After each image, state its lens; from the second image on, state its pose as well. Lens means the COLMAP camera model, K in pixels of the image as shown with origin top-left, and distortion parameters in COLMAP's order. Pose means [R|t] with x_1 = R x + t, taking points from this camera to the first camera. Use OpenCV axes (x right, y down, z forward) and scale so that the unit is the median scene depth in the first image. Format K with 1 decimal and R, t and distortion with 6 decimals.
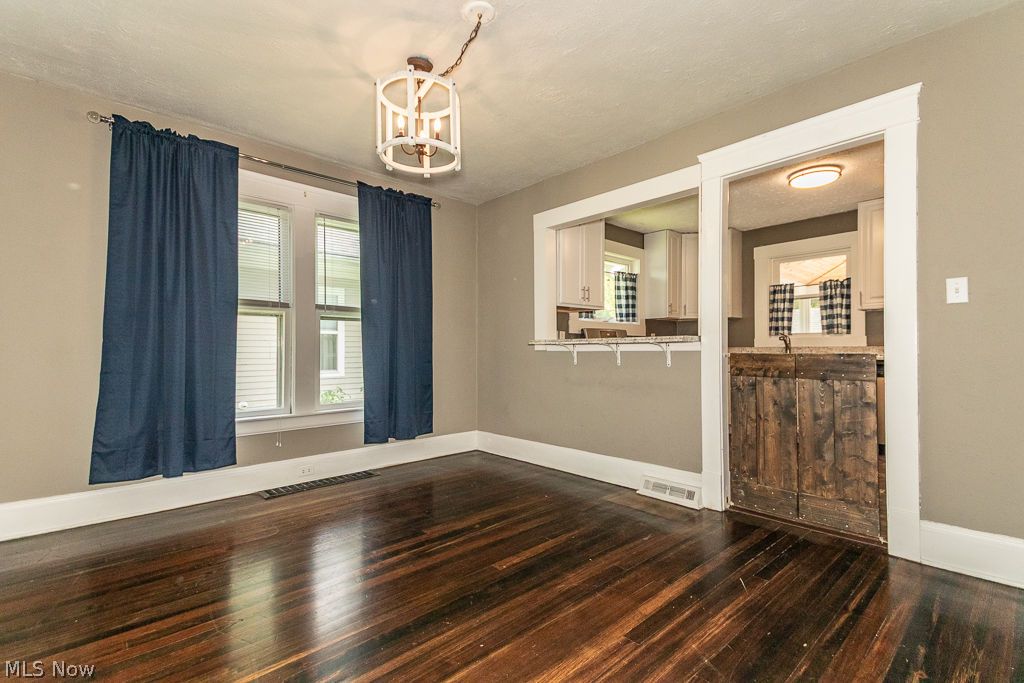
lens RADIAL K [[472.2, 0, 510.2], [0, 472.2, 342.5], [0, 0, 1]] dist [0.045112, -0.007767]
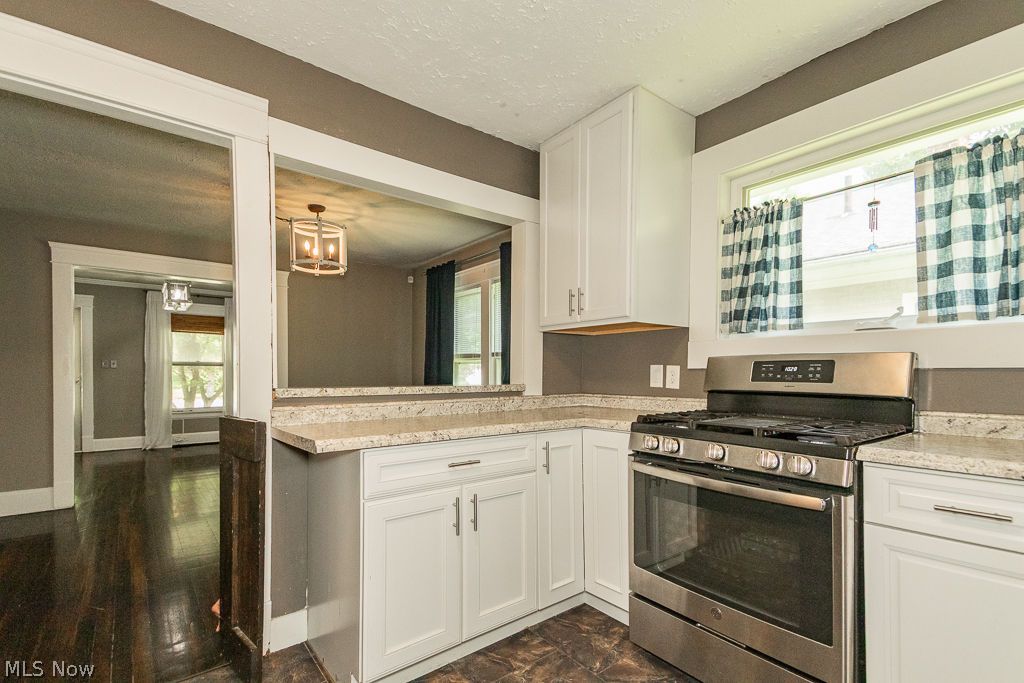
lens RADIAL K [[472.2, 0, 499.3], [0, 472.2, 373.5], [0, 0, 1]] dist [0.045112, -0.007767]
pose [[-0.106119, 0.005628, -0.994337, 0.821055], [0.018226, 0.999827, 0.003714, -0.026717], [0.994186, -0.017728, -0.106204, 1.104110]]
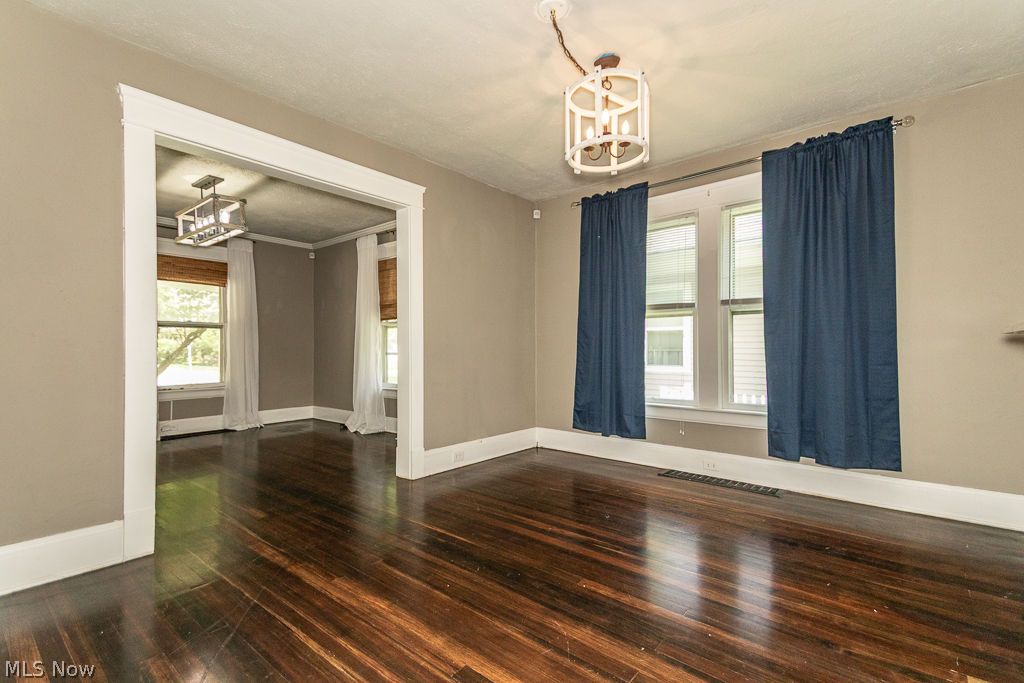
lens RADIAL K [[472.2, 0, 506.5], [0, 472.2, 340.1], [0, 0, 1]] dist [0.045112, -0.007767]
pose [[0.095341, -0.015230, -0.995328, 0.505351], [0.021503, 0.999681, -0.013237, 0.005935], [0.995212, -0.020140, 0.095638, 0.440236]]
